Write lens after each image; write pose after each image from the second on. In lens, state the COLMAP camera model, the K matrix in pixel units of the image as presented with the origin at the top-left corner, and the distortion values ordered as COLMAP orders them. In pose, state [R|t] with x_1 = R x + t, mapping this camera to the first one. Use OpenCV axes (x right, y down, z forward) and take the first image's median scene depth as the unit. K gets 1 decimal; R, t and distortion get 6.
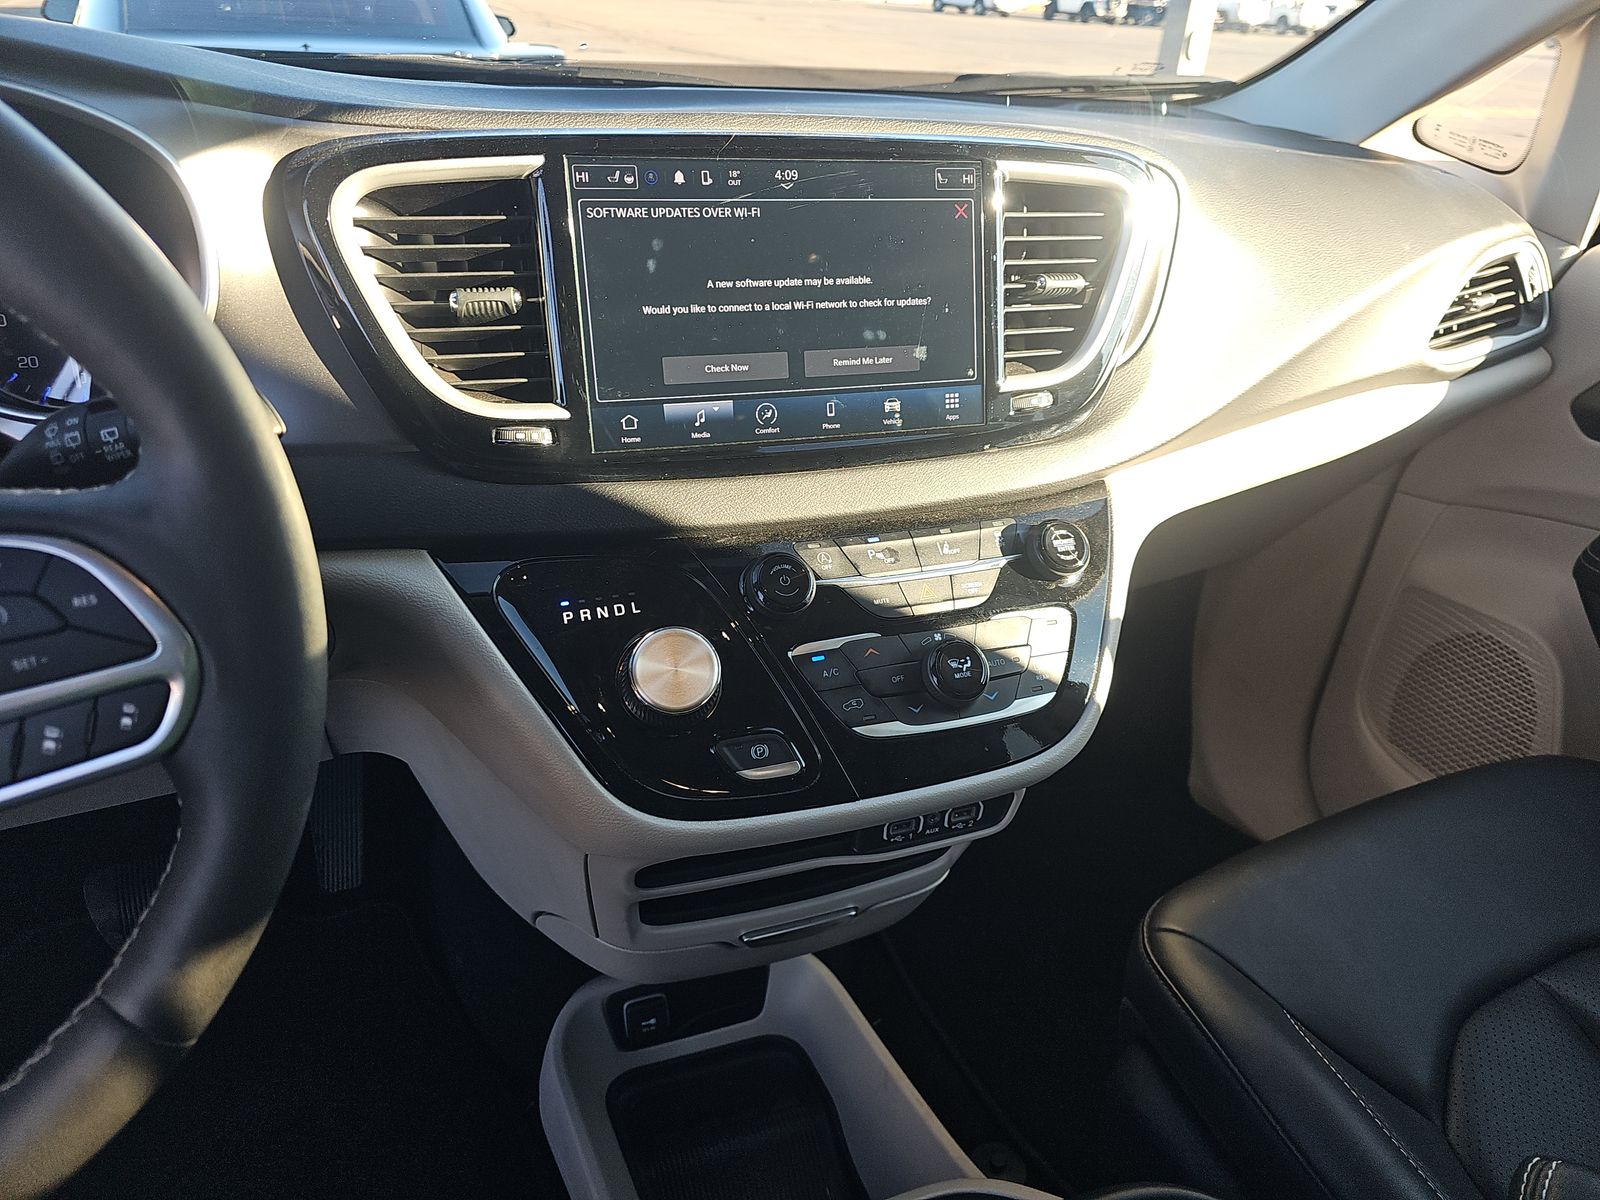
lens RADIAL K [[1073.5, 0, 797.4], [0, 1073.5, 594.2], [0, 0, 1]] dist [0.005849, -0.001060]
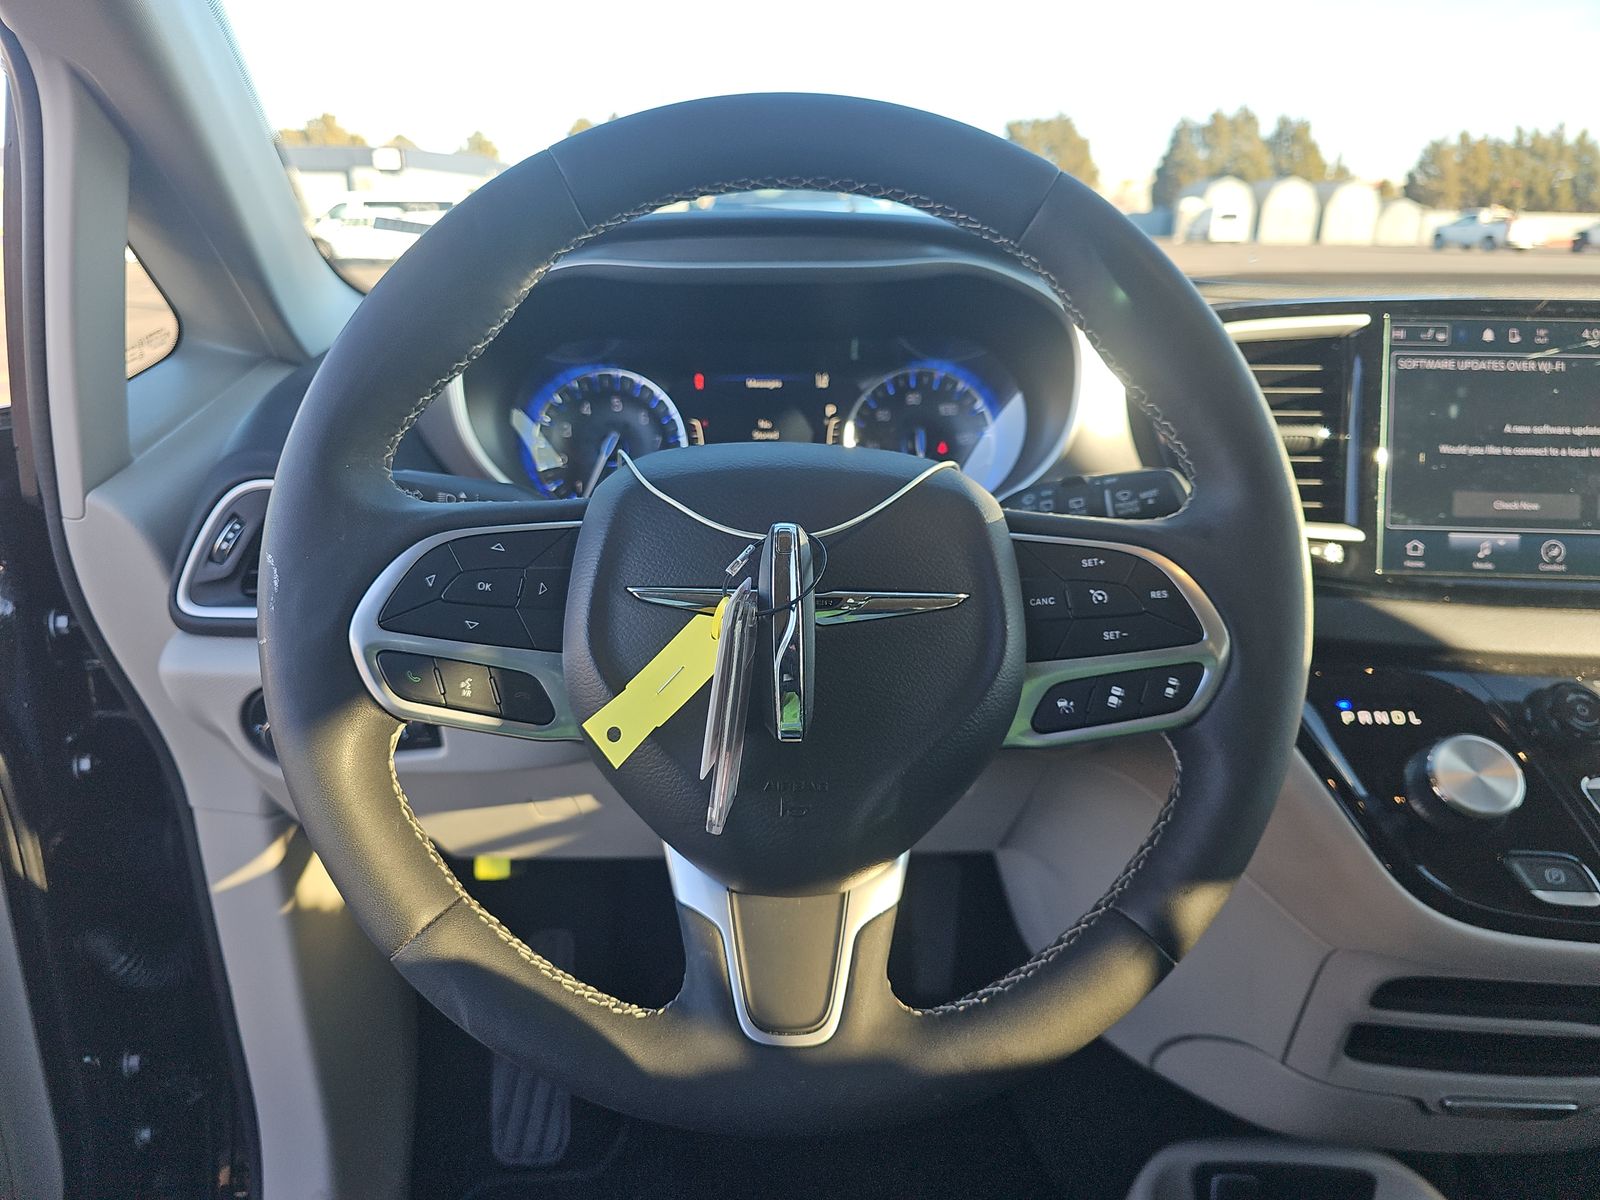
lens RADIAL K [[1073.5, 0, 797.4], [0, 1073.5, 594.2], [0, 0, 1]] dist [0.005849, -0.001060]
pose [[0.921255, 0.075199, -0.381621, -0.319633], [-0.150650, 0.973538, -0.171840, 0.170148], [0.358600, 0.215800, 0.908205, -0.207396]]
